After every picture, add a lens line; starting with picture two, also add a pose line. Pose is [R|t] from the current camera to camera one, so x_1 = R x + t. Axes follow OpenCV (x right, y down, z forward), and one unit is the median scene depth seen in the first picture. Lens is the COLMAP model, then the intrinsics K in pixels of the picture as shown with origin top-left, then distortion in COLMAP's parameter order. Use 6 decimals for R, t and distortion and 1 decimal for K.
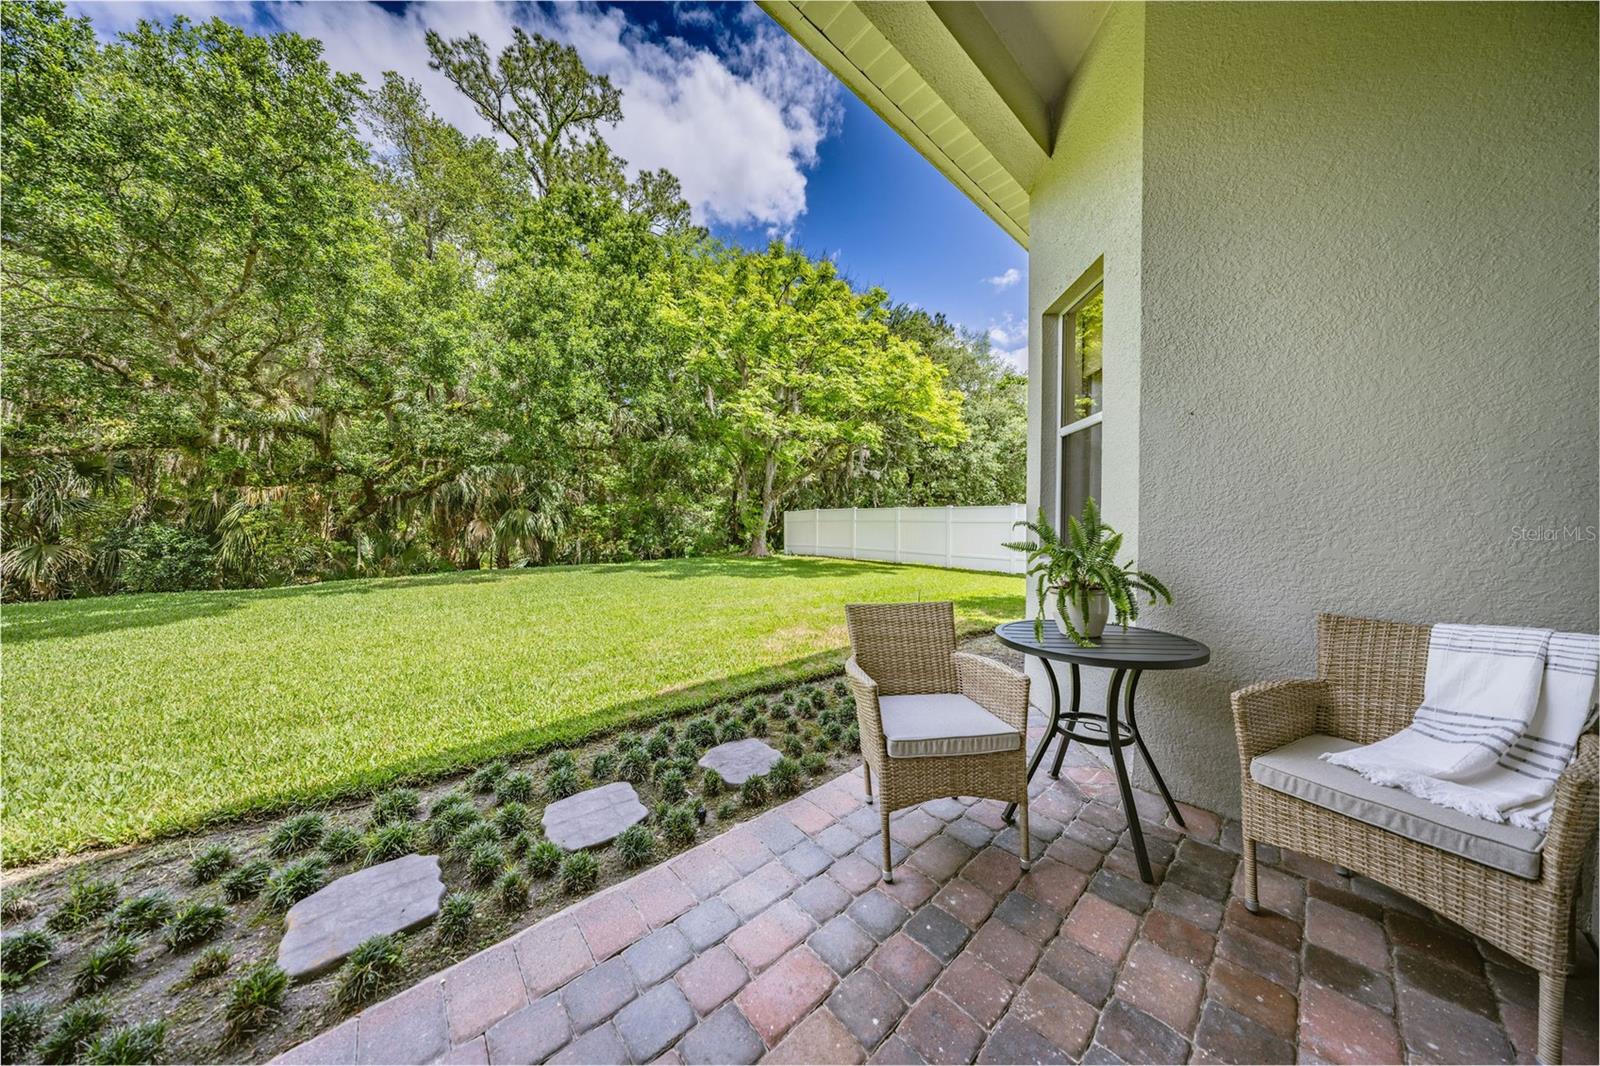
lens RADIAL K [[464.8, 0, 801.2], [0, 464.8, 529.5], [0, 0, 1]] dist [0.001329, -0.000137]
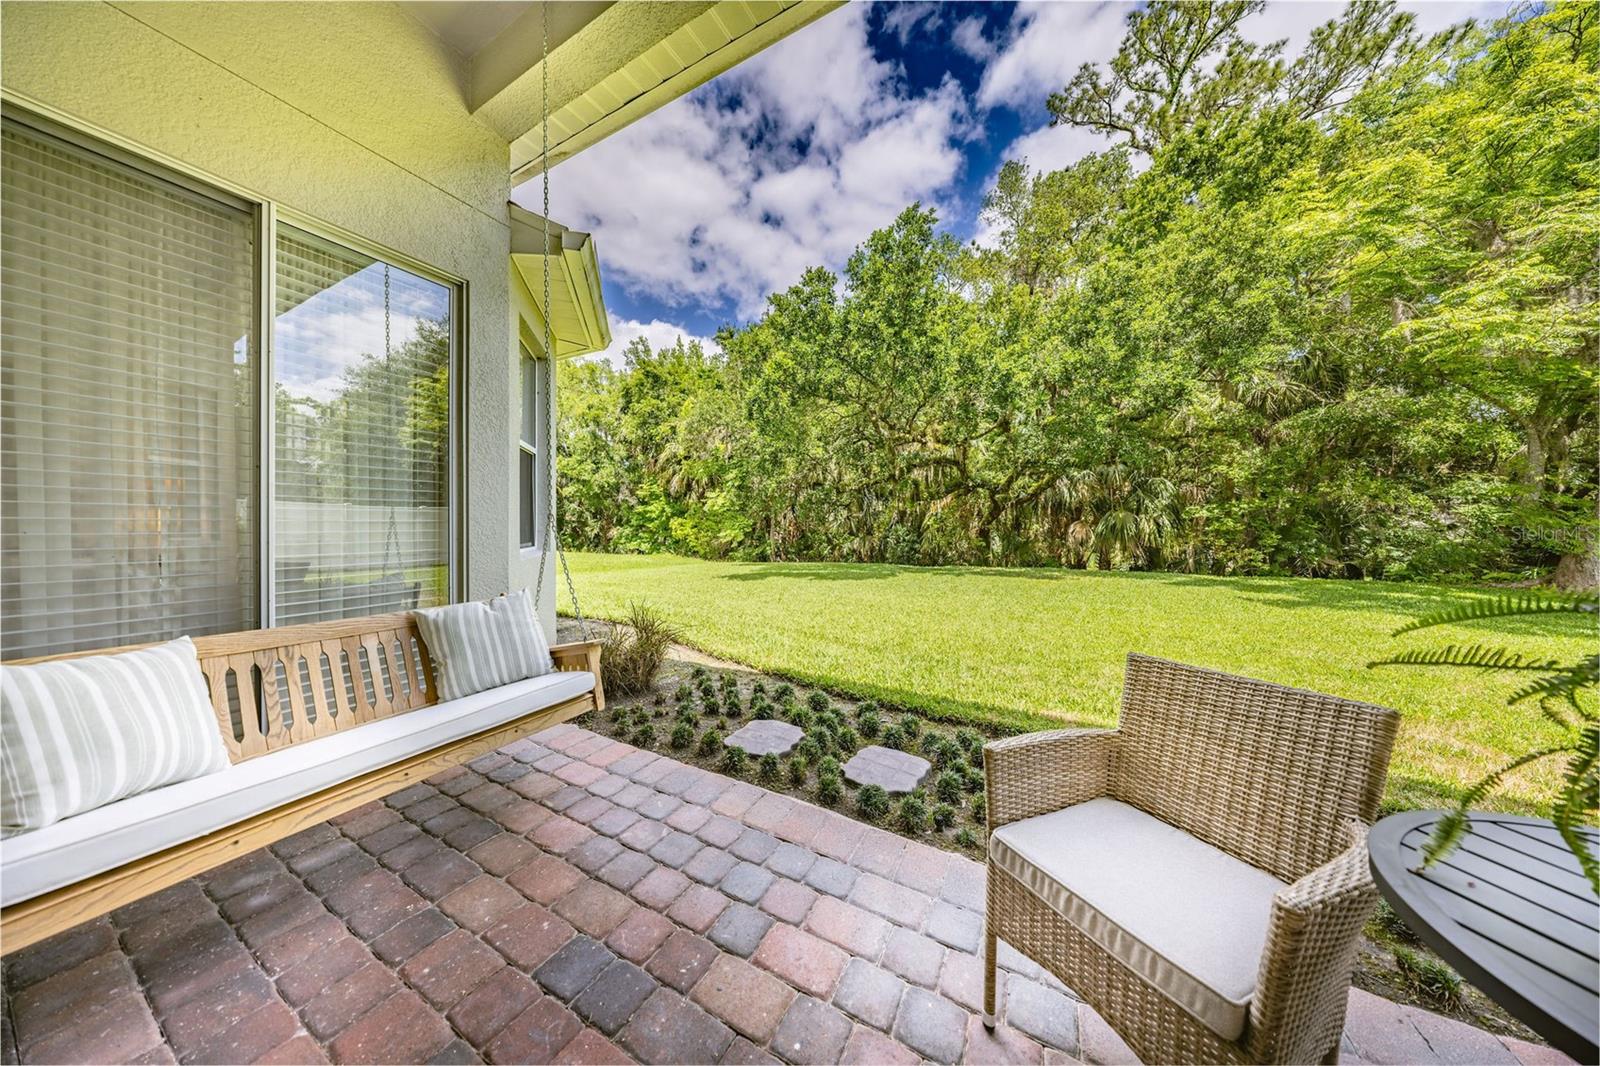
lens RADIAL K [[458.6, 0, 802.9], [0, 458.6, 530.9], [0, 0, 1]] dist [0.003161, -0.001908]
pose [[0.354100, 0.015504, -0.935079, 0.098275], [-0.015872, 0.999818, 0.010567, -0.001793], [0.935073, 0.011100, 0.354282, 0.063005]]
